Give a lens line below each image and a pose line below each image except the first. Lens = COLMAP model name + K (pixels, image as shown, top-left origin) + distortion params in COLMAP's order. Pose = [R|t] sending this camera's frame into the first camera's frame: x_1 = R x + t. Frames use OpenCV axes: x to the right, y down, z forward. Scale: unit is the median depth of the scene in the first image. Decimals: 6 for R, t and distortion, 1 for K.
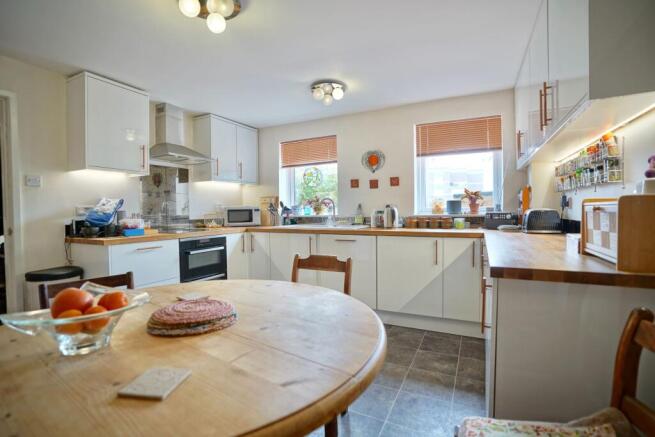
lens RADIAL K [[304.0, 0, 327.5], [0, 304.0, 218.5], [0, 0, 1]] dist [-0.054603, 0.020501]
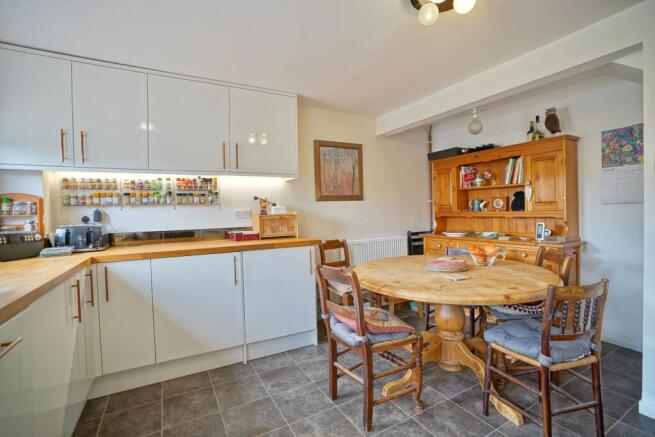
lens RADIAL K [[304.0, 0, 327.5], [0, 304.0, 218.5], [0, 0, 1]] dist [-0.054603, 0.020501]
pose [[-0.820464, 0.015214, 0.571495, -0.273261], [0.047967, 0.997953, 0.042296, -0.035989], [-0.569682, 0.062115, -0.819515, 0.897365]]
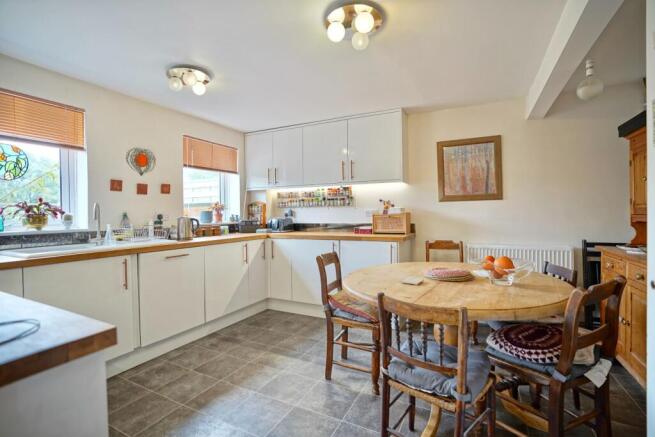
lens RADIAL K [[304.0, 0, 327.5], [0, 304.0, 218.5], [0, 0, 1]] dist [-0.054603, 0.020501]
pose [[0.012059, -0.005572, 0.999912, -0.659810], [0.039593, 0.999203, 0.005090, -0.017468], [-0.999143, 0.039528, 0.012270, 0.492742]]
